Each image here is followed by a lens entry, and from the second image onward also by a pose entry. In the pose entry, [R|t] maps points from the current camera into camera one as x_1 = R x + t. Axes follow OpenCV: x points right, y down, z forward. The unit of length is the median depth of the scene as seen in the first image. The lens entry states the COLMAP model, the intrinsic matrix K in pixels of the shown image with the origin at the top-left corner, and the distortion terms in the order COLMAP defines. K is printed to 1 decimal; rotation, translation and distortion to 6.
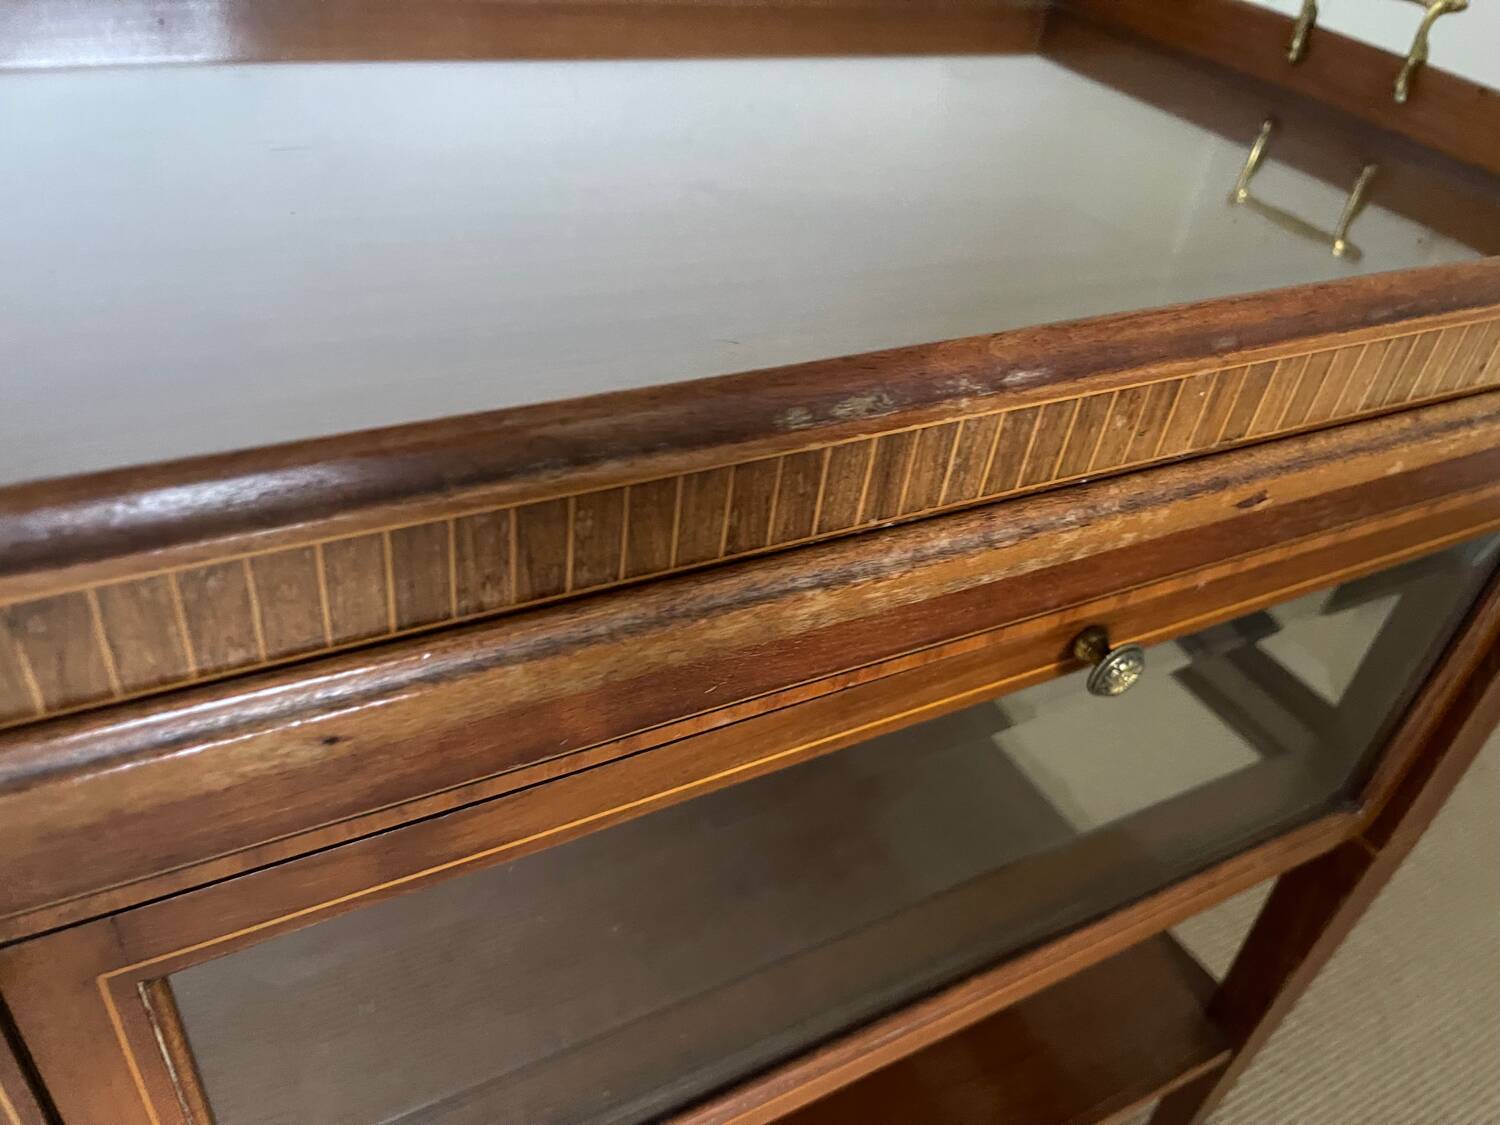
lens RADIAL K [[1165.0, 0, 750.0], [0, 1165.0, 562.5], [0, 0, 1]] dist [0.009721, 0.009045]
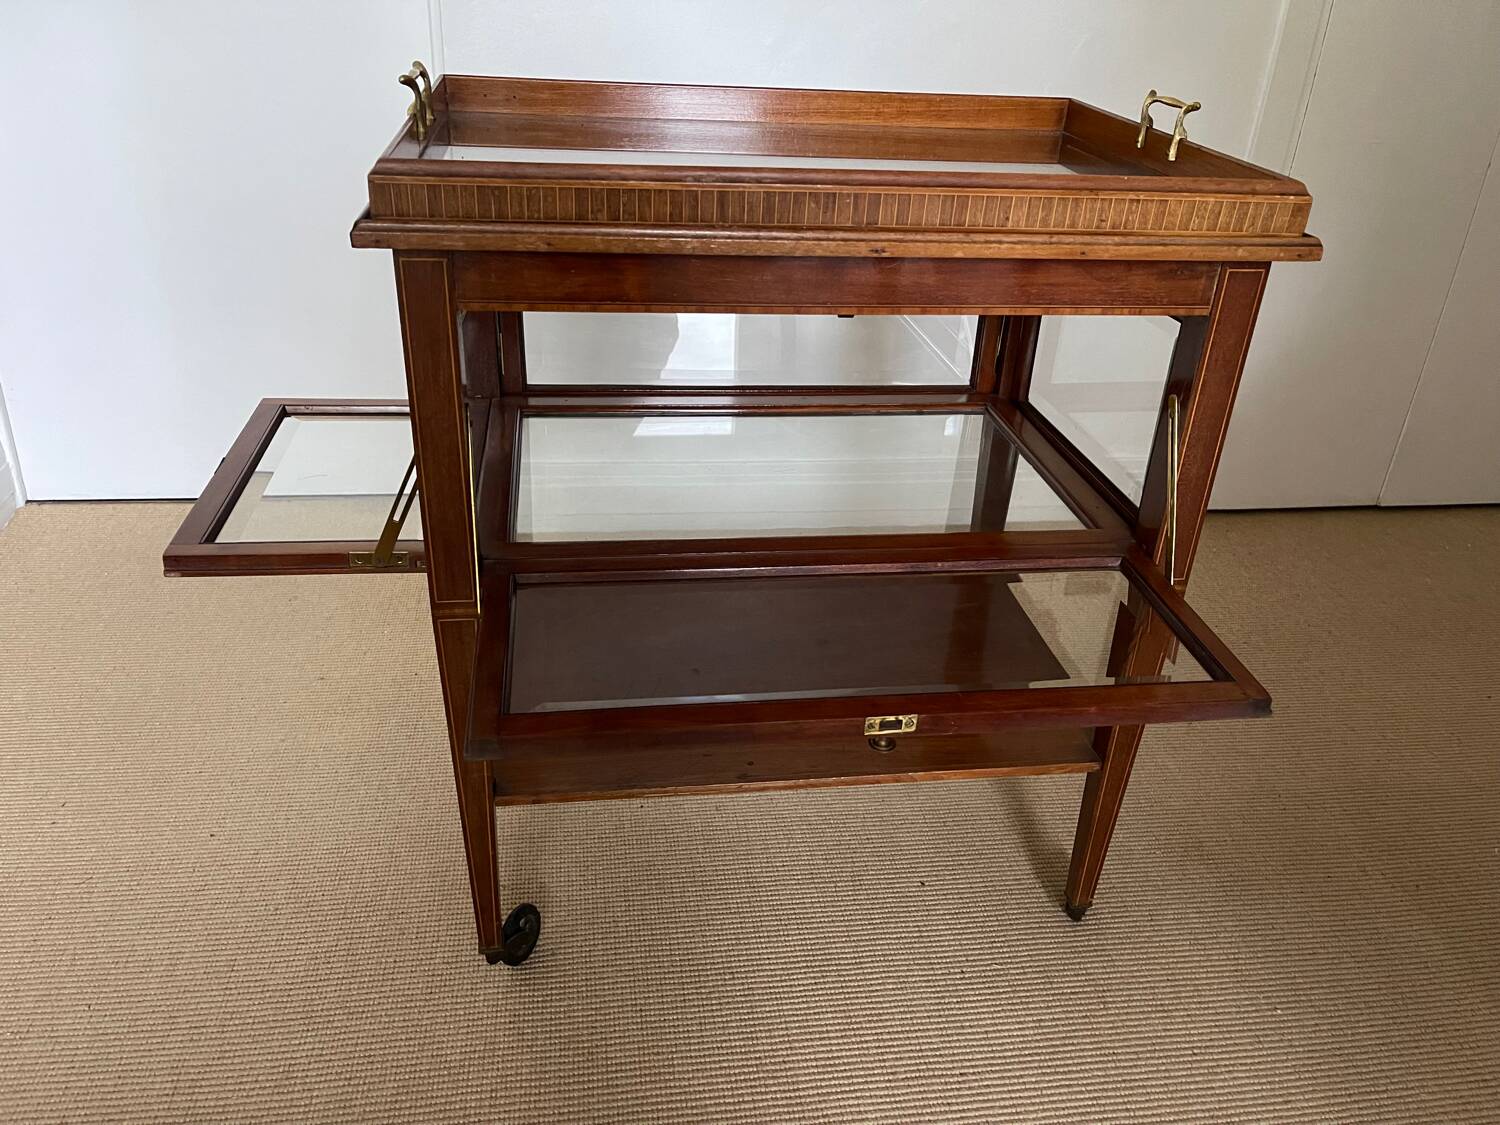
lens RADIAL K [[1158.4, 0, 783.8], [0, 1158.4, 656.9], [0, 0, 1]] dist [0.027180, -0.003714]
pose [[0.935850, 0.128411, -0.328168, 1.509904], [-0.161843, 0.983842, -0.076561, 1.379150], [0.313035, 0.124761, 0.941512, -1.860905]]
